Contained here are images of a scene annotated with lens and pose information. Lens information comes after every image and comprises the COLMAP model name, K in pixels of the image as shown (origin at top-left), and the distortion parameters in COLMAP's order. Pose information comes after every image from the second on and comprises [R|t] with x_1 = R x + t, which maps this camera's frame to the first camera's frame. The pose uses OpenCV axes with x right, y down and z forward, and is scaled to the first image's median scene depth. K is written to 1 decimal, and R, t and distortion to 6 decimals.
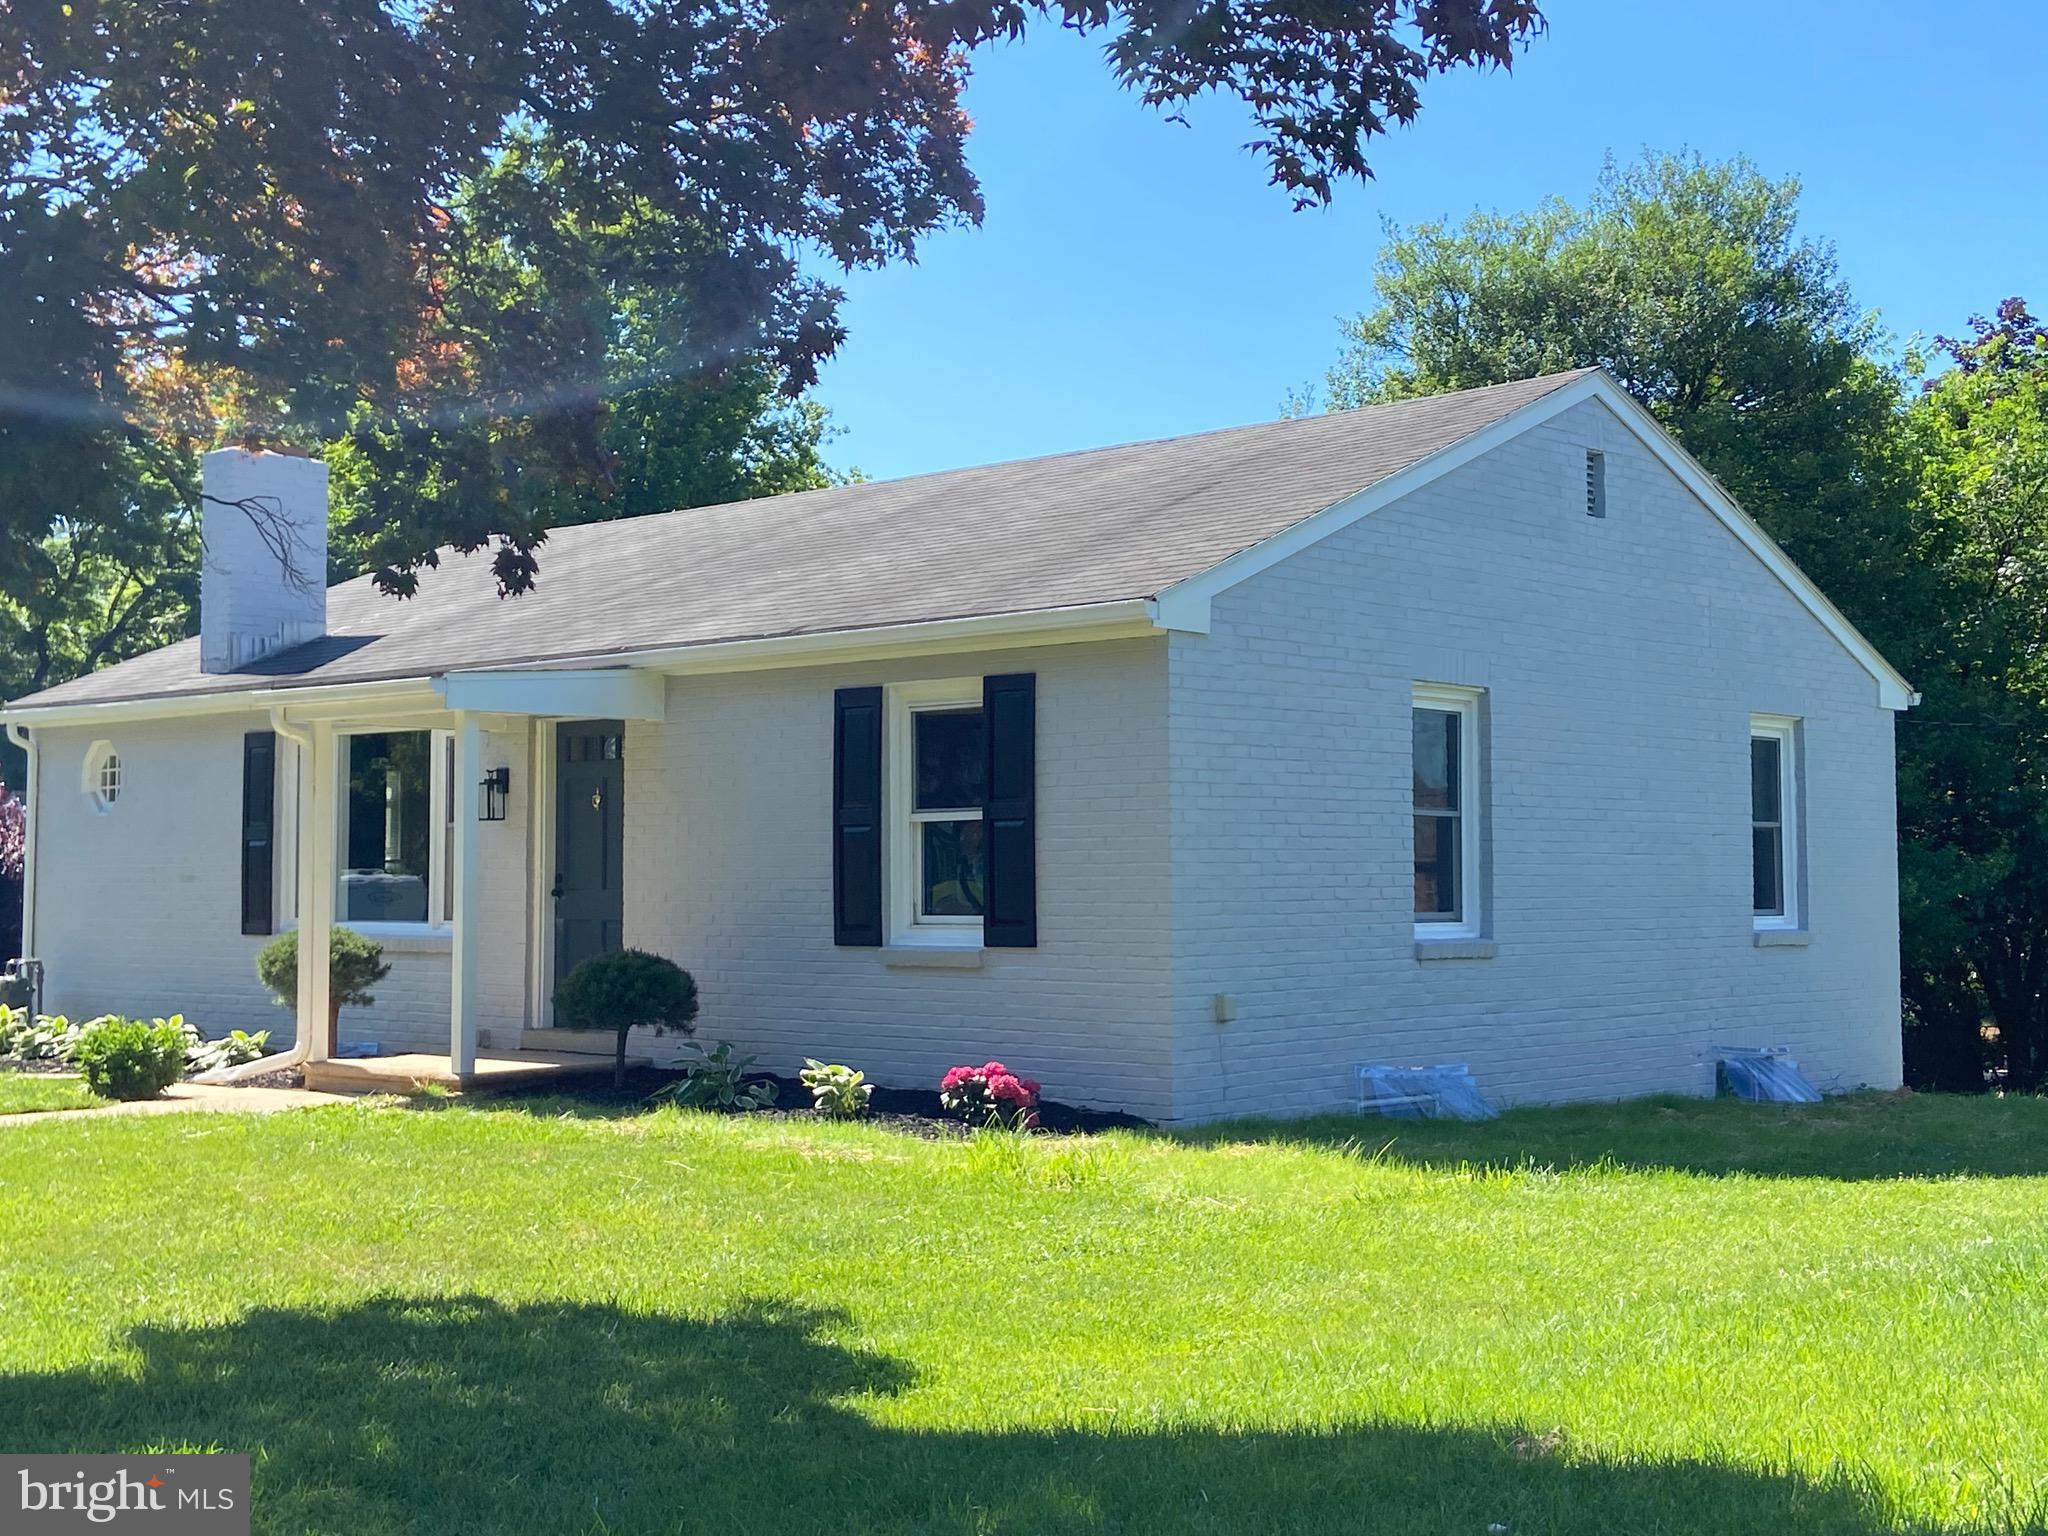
lens RADIAL K [[2610.6, 0, 1024.0], [0, 2610.6, 768.0], [0, 0, 1]] dist [0.004322, 0.003889]
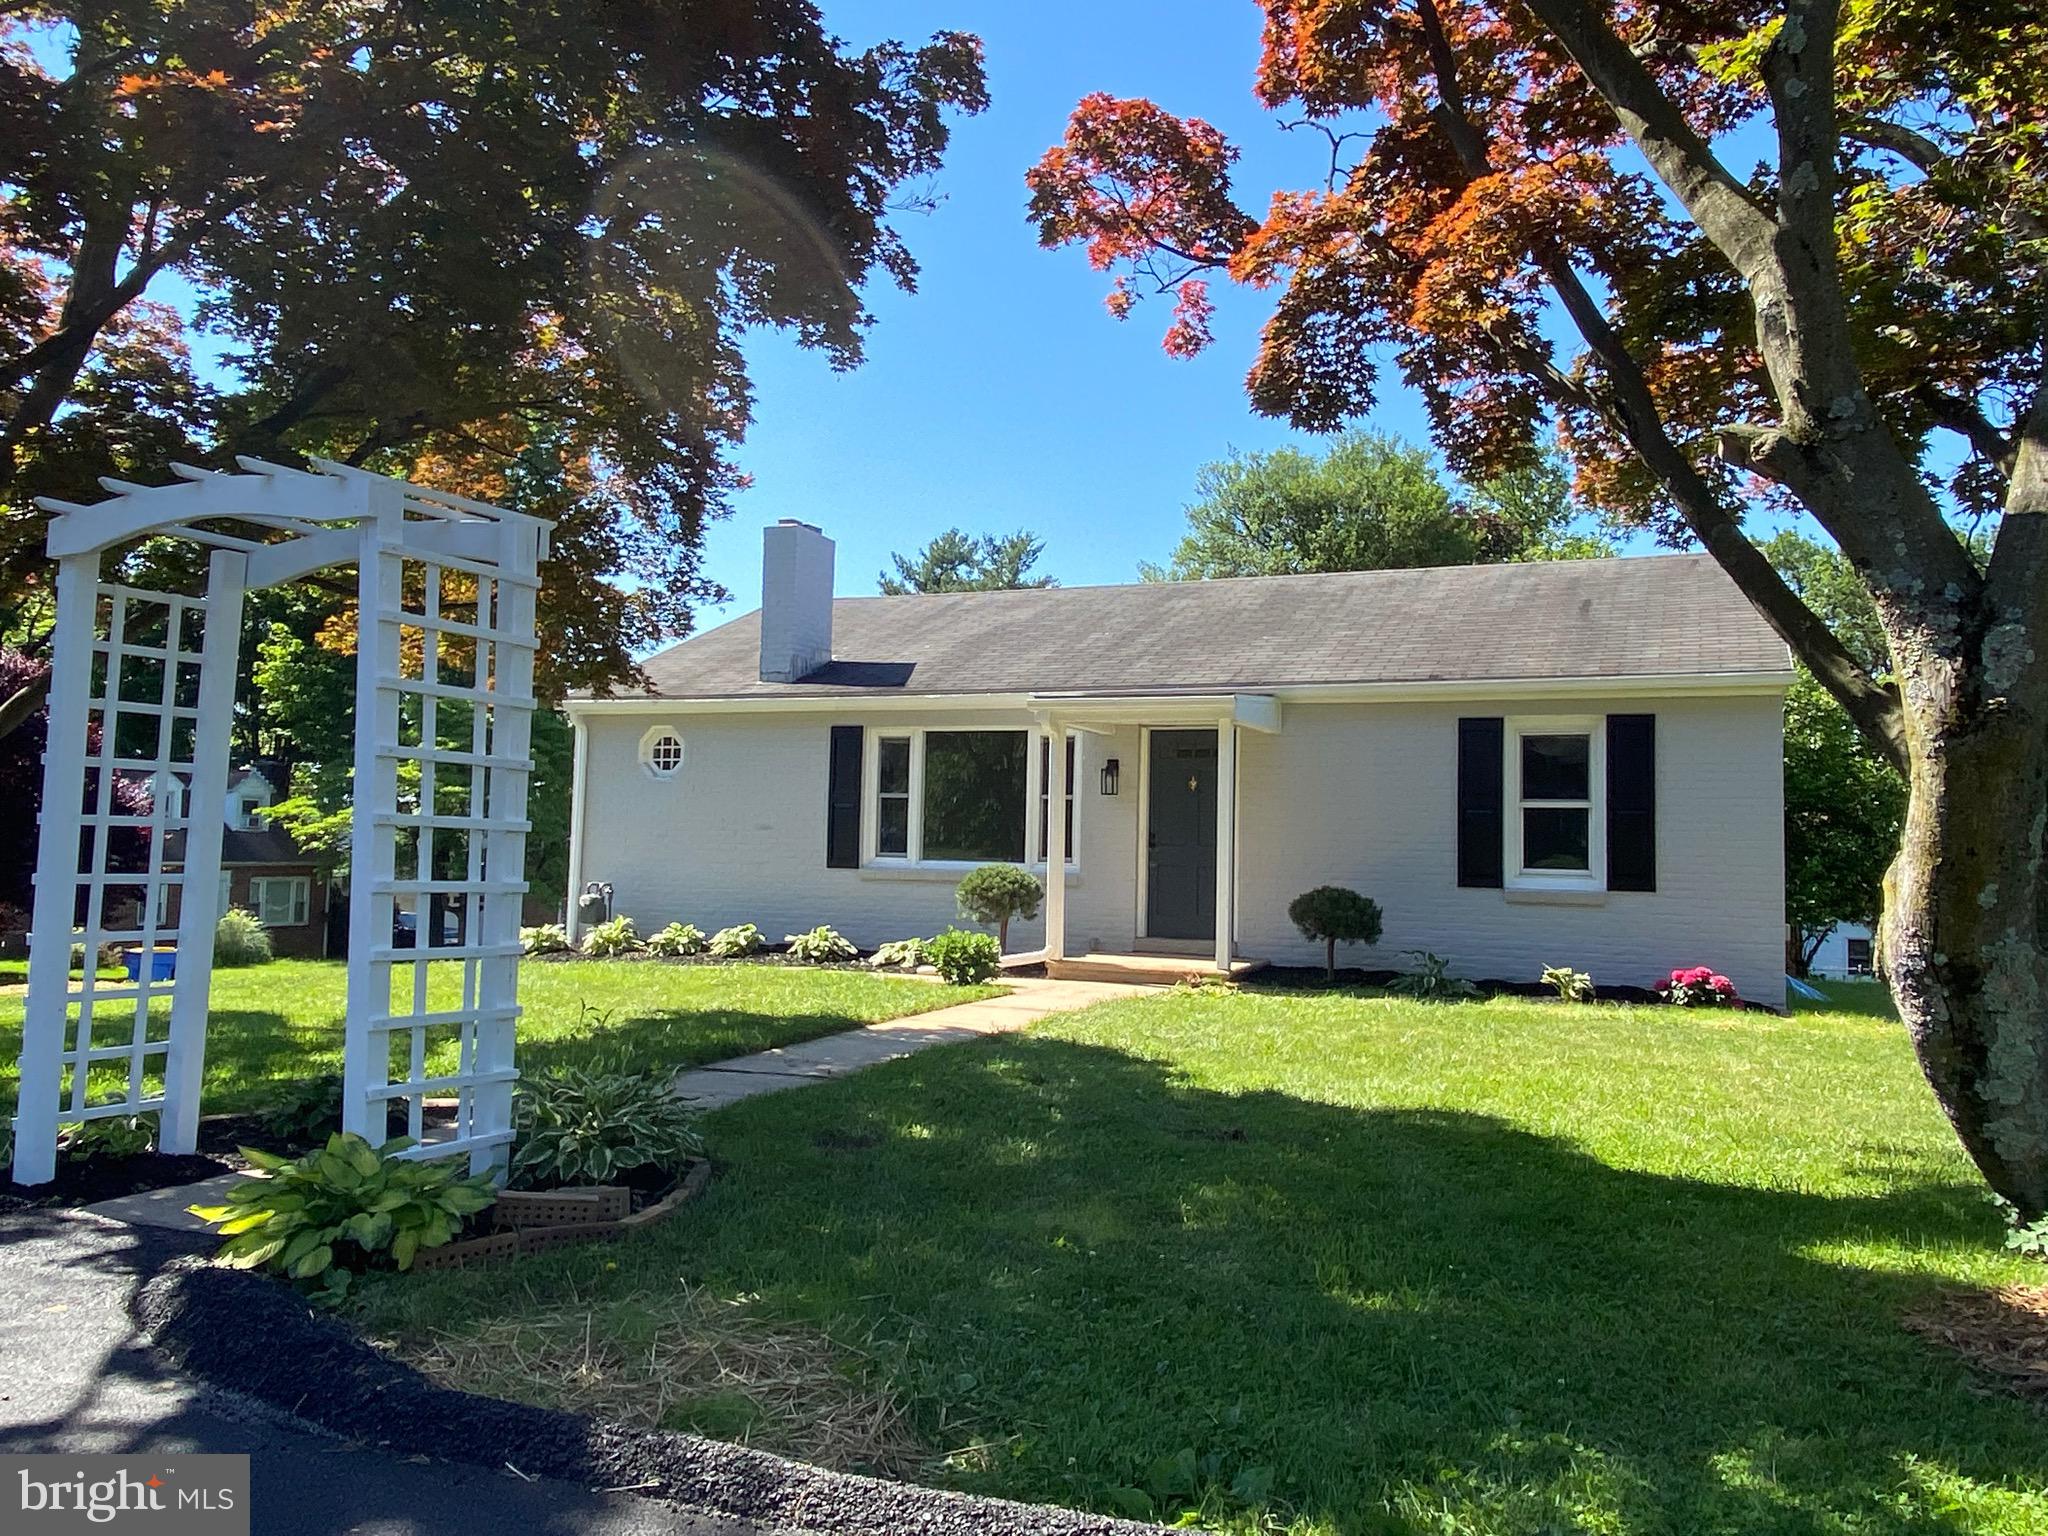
lens RADIAL K [[1491.5, 0, 1024.0], [0, 1491.5, 768.0], [0, 0, 1]] dist [0.095385, -0.122383]
pose [[0.944997, 0.036225, 0.325068, -0.577506], [-0.036339, 0.999323, -0.005721, 0.012788], [-0.325056, -0.006406, 0.945673, 0.247213]]
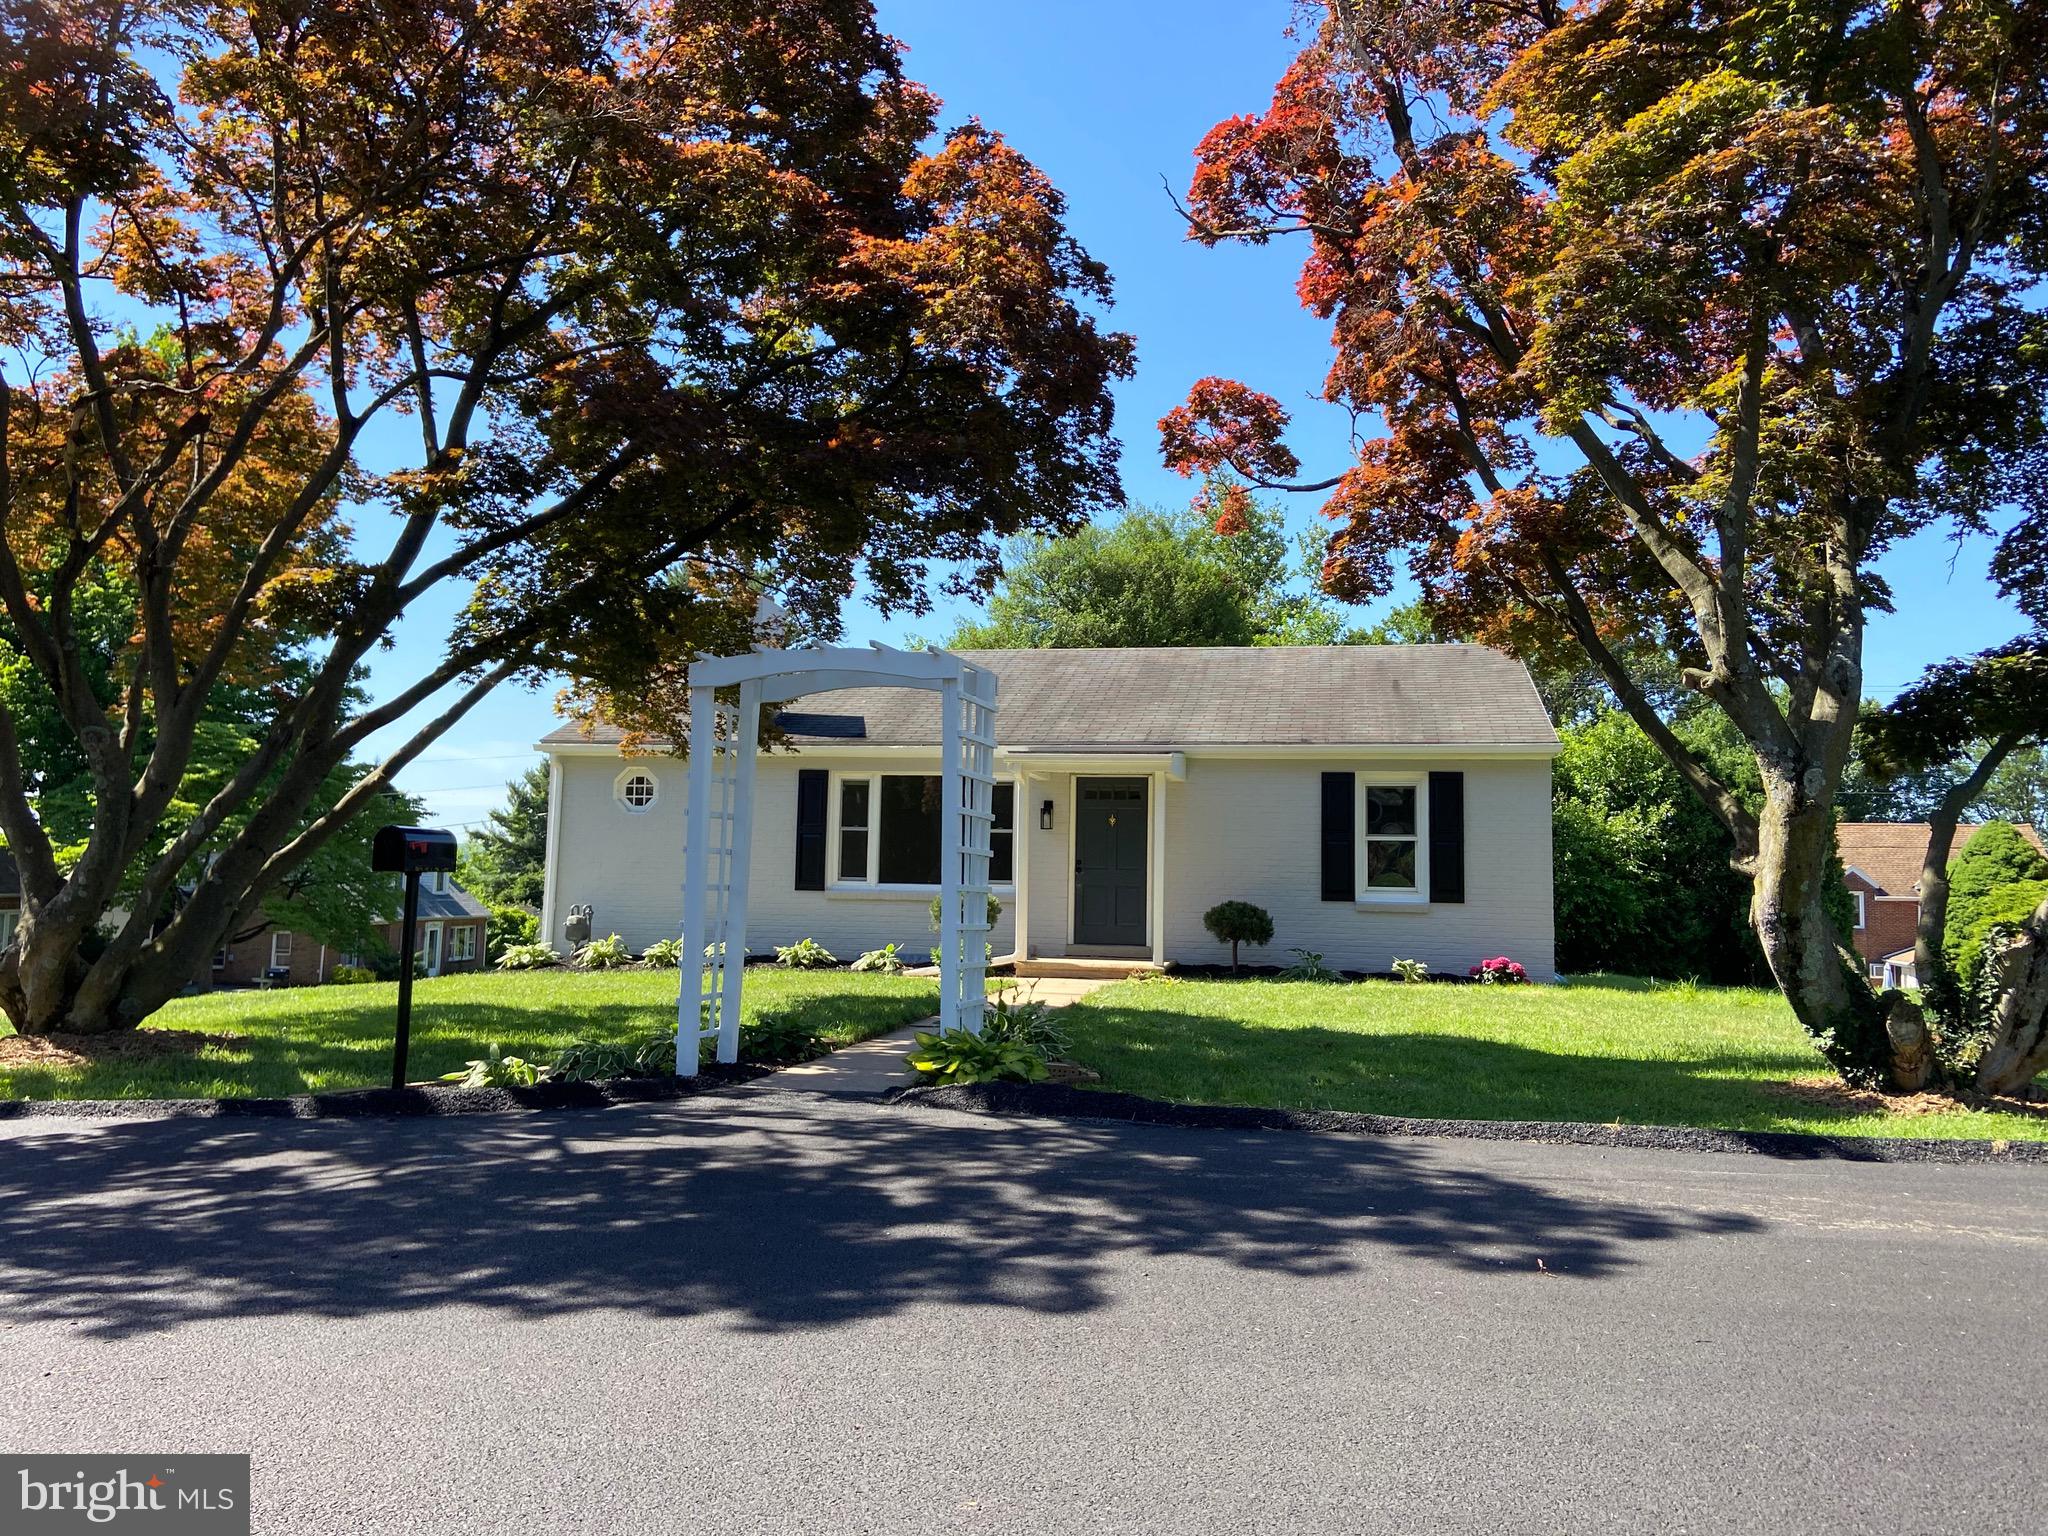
lens RADIAL K [[1502.3, 0, 1031.2], [0, 1502.3, 766.5], [0, 0, 1]] dist [0.066875, -0.000363]
pose [[0.857411, 0.053464, 0.511848, -0.829849], [-0.042263, 0.998545, -0.033504, 0.013142], [-0.512894, 0.007094, 0.858423, 0.119094]]
